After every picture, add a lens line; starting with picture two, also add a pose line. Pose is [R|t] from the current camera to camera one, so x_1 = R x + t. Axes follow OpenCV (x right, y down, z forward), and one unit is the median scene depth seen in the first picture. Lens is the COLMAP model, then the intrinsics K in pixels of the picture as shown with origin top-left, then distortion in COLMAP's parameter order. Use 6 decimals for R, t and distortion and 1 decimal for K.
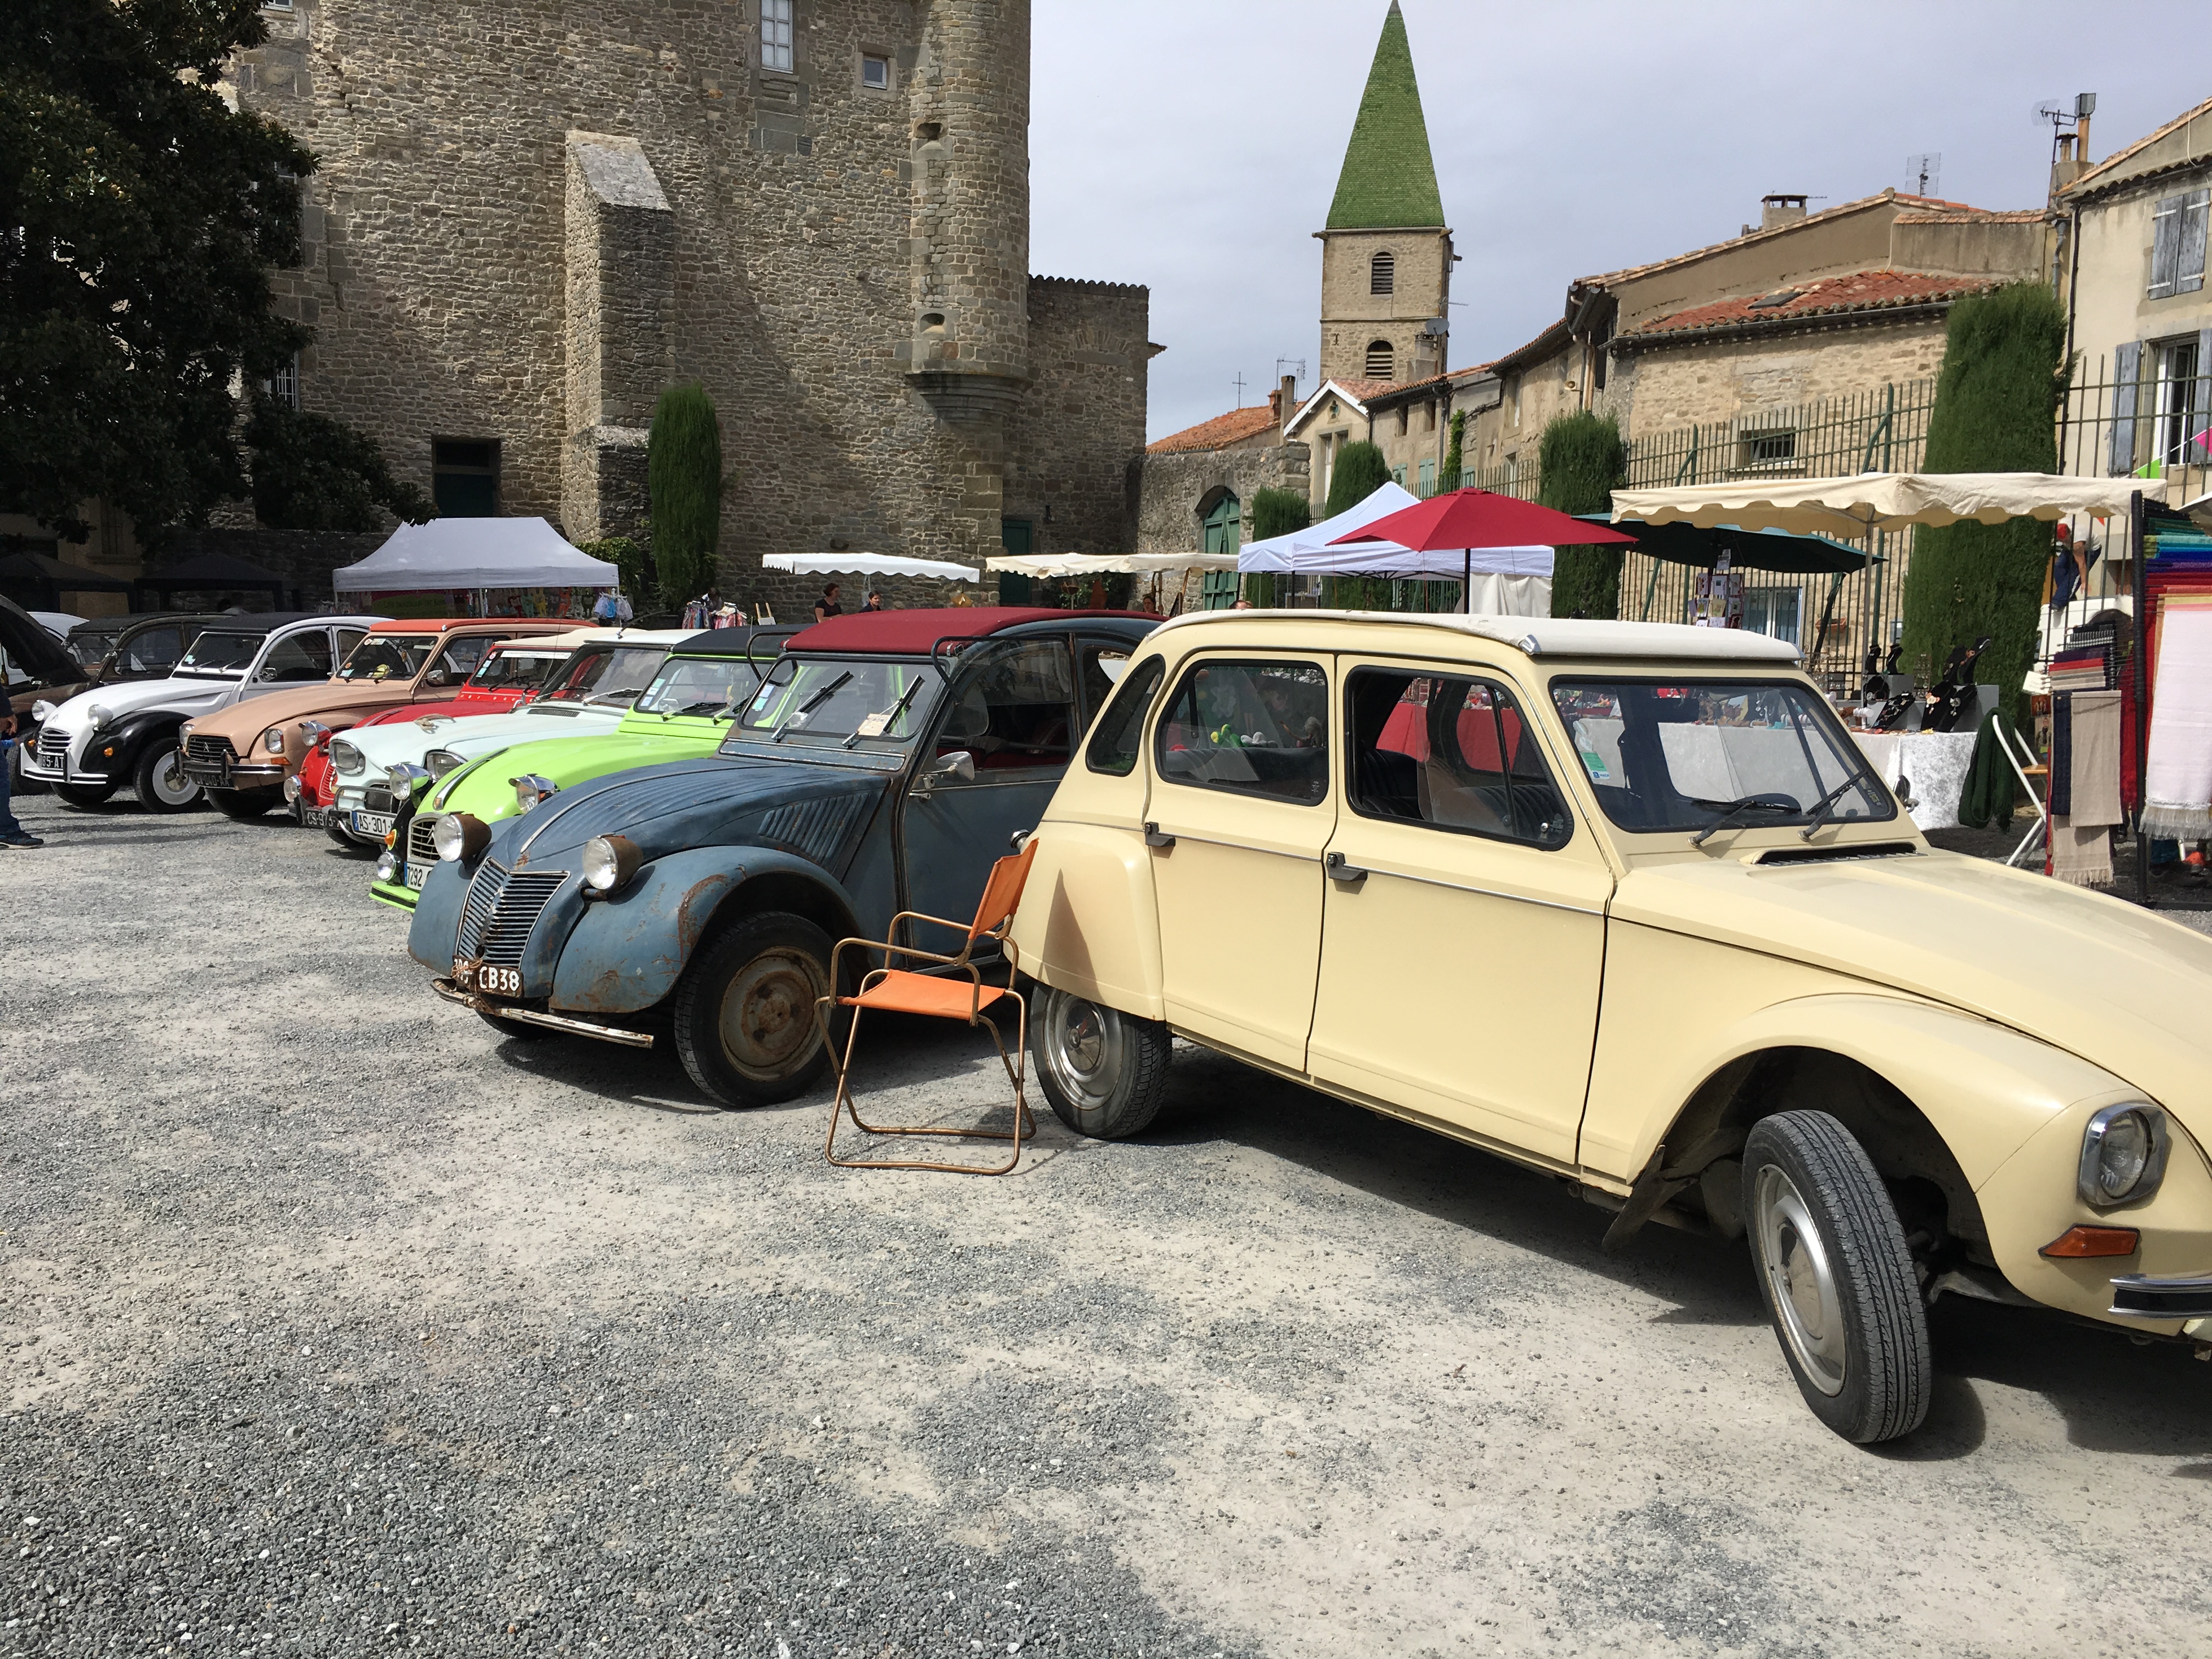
lens RADIAL K [[1909.5, 0, 1106.0], [0, 1909.5, 829.5], [0, 0, 1]] dist [0.087783, -0.120213]
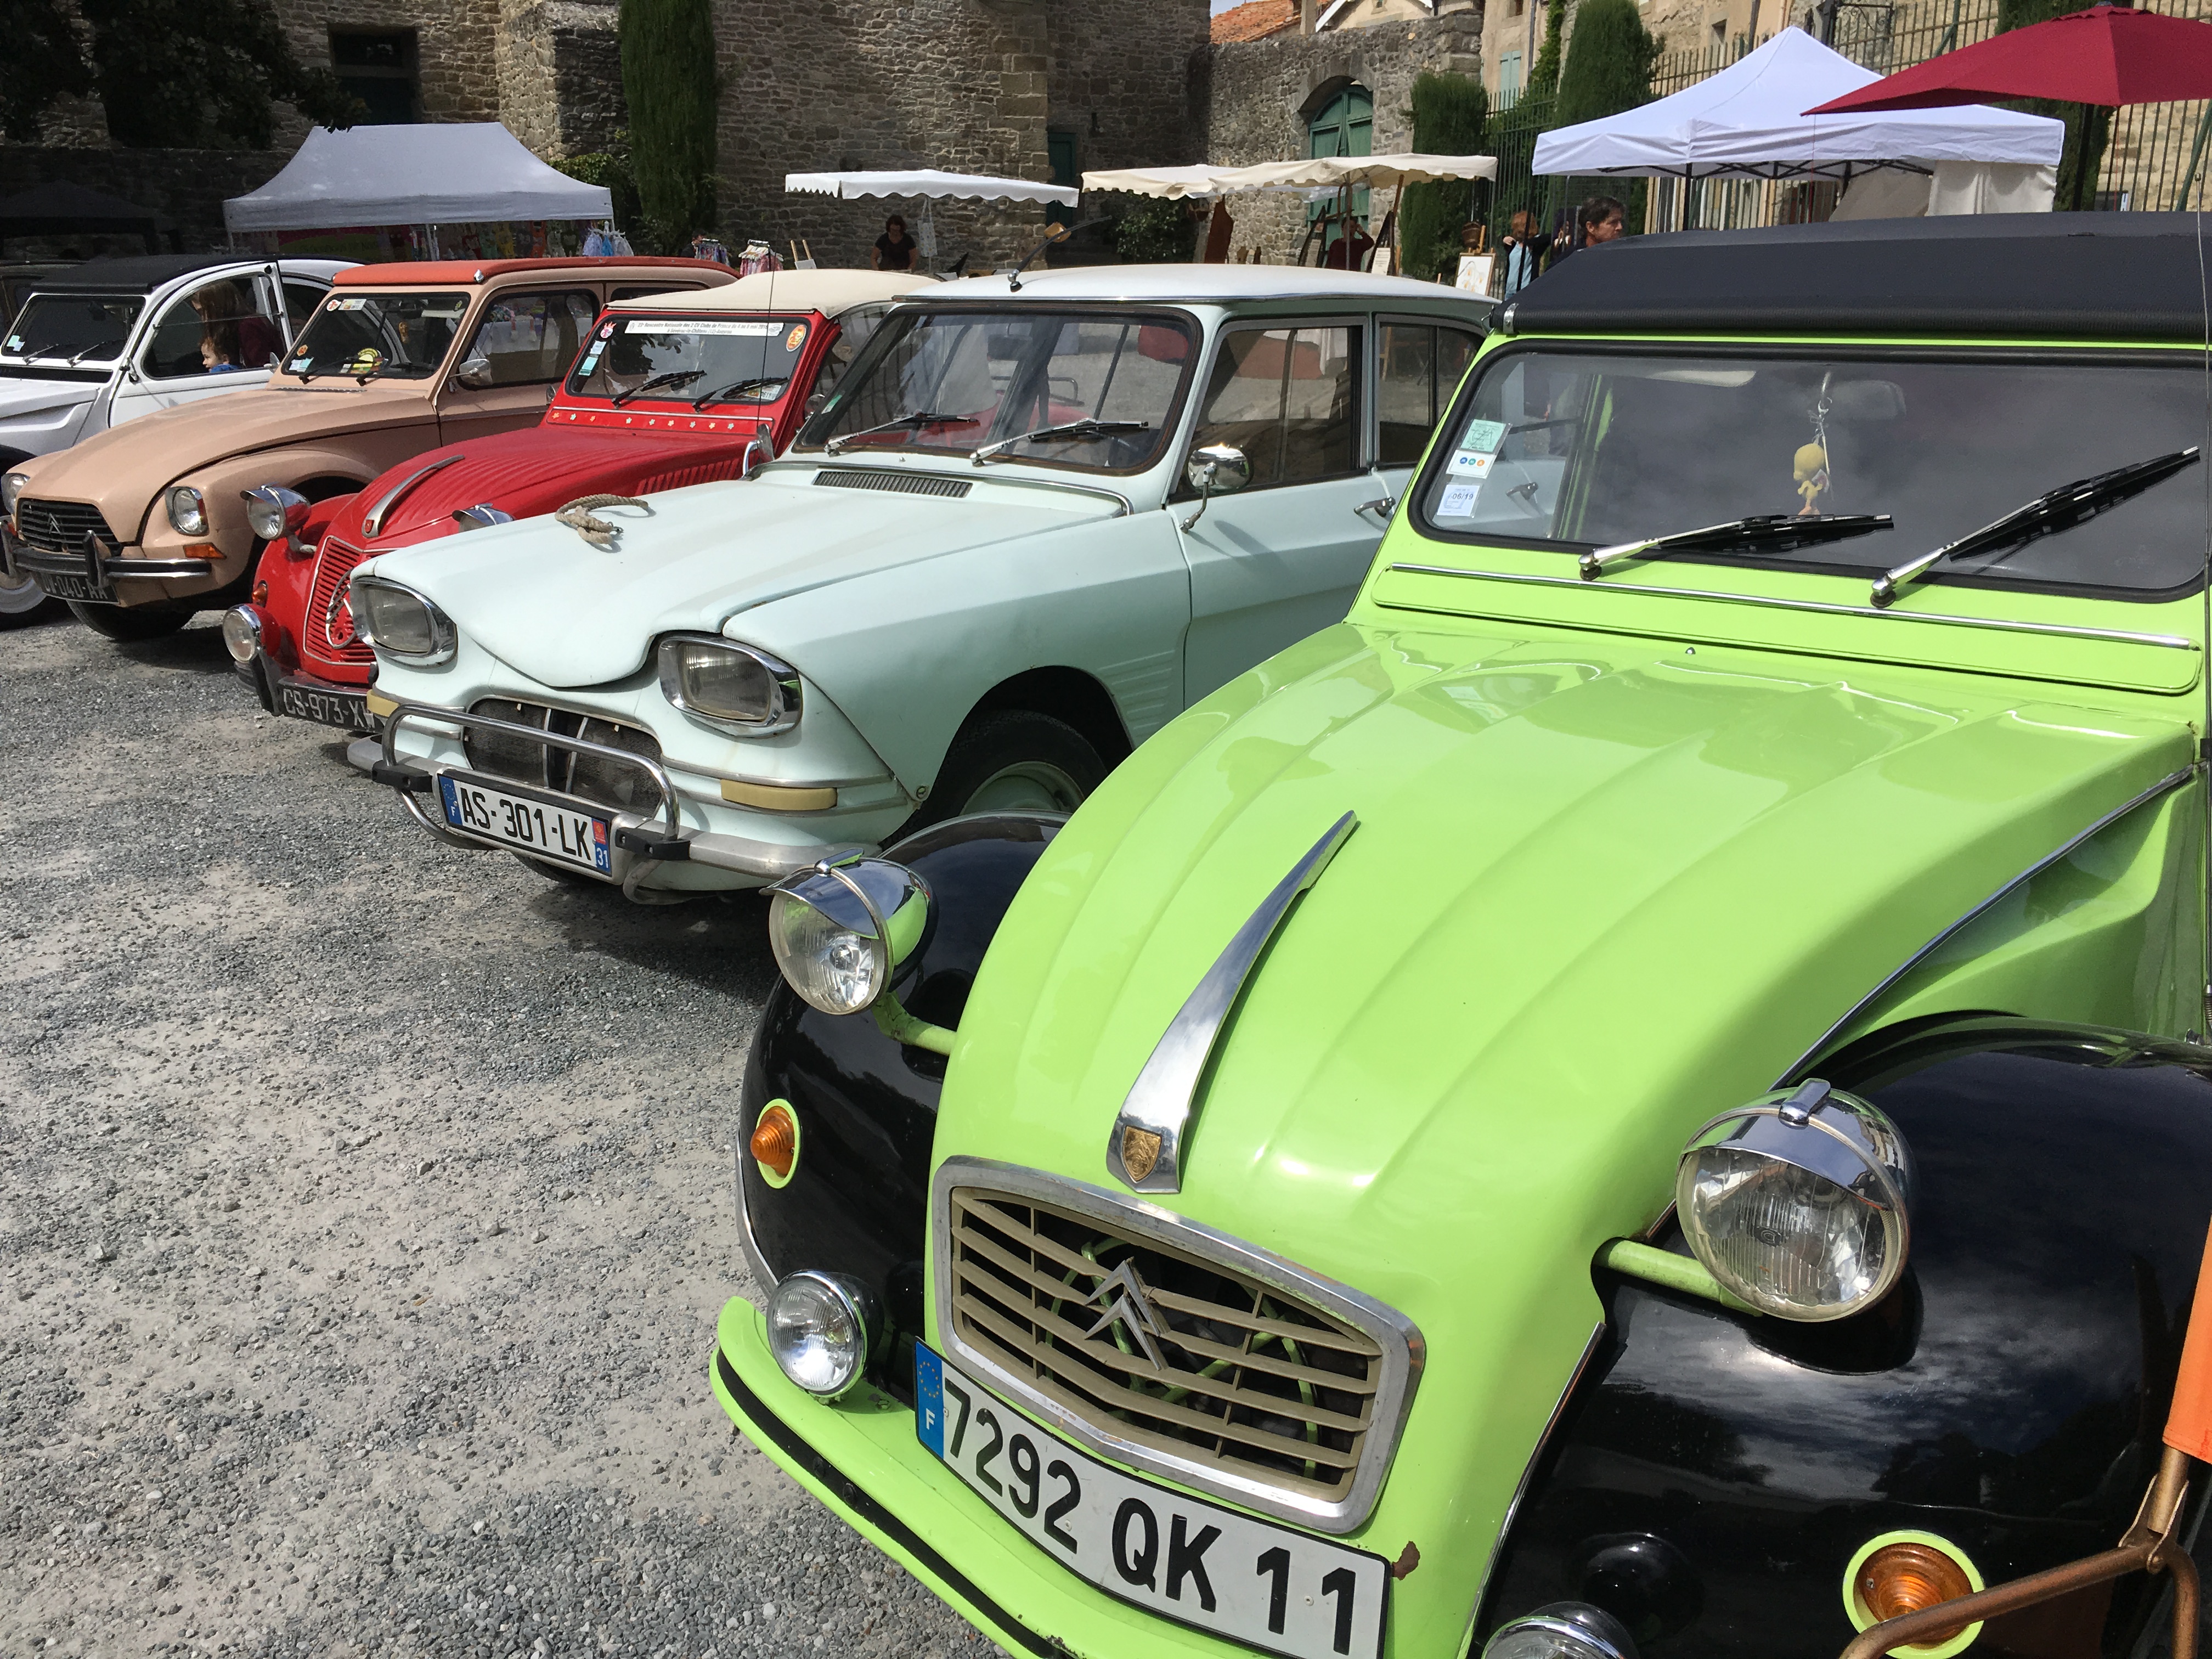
lens RADIAL K [[1909.5, 0, 1106.0], [0, 1909.5, 829.5], [0, 0, 1]] dist [0.087783, -0.120213]
pose [[0.998986, -0.029204, 0.034278, -0.080895], [0.022708, 0.984024, 0.176584, -0.018588], [-0.038888, -0.175627, 0.983688, 0.184084]]
